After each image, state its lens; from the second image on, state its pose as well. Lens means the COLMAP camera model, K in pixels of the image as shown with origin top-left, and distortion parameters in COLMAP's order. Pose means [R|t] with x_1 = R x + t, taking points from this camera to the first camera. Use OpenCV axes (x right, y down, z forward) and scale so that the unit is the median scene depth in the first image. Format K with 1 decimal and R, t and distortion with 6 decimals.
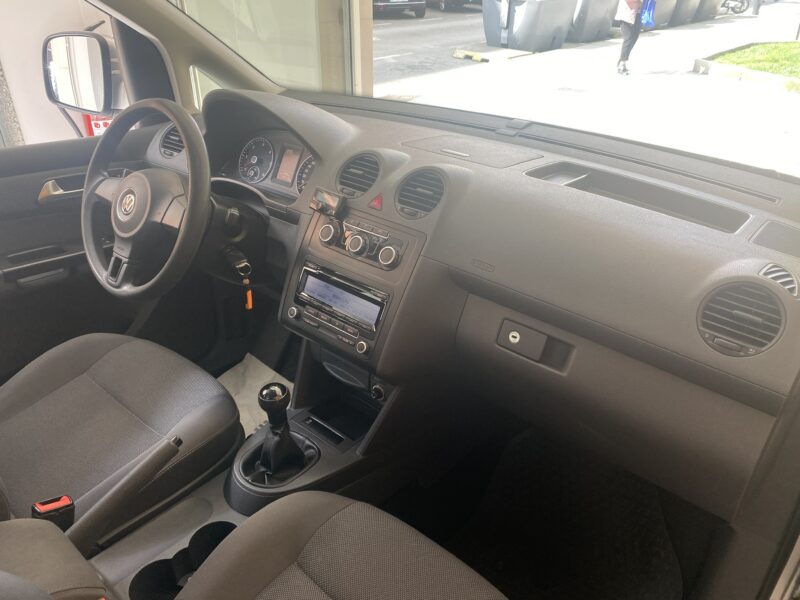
lens RADIAL K [[608.0, 0, 403.3], [0, 608.0, 300.8], [0, 0, 1]] dist [0.025398, -0.021551]
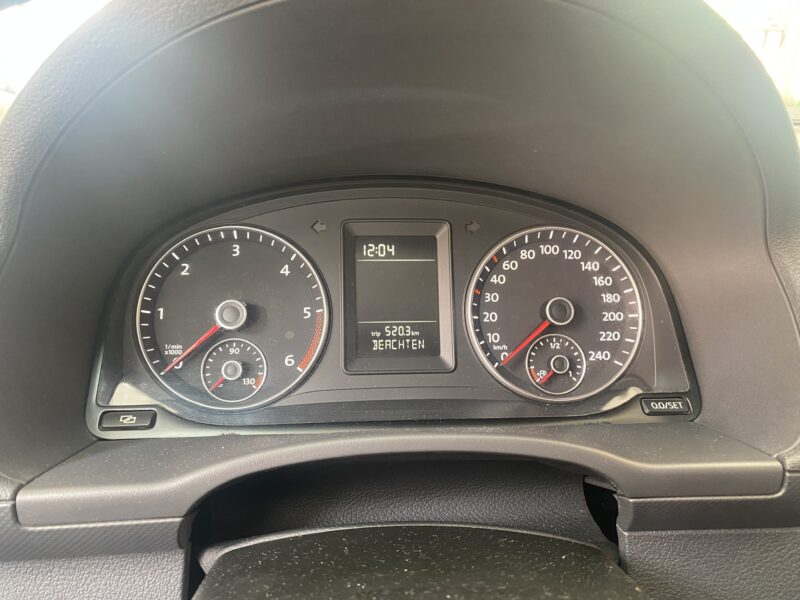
lens RADIAL K [[608.0, 0, 400.4], [0, 608.0, 301.5], [0, 0, 1]] dist [0.025398, -0.021551]
pose [[0.747048, -0.237075, 0.621059, -0.484341], [0.322784, 0.946084, -0.027118, -0.290949], [-0.581145, 0.220726, 0.783295, 1.074848]]
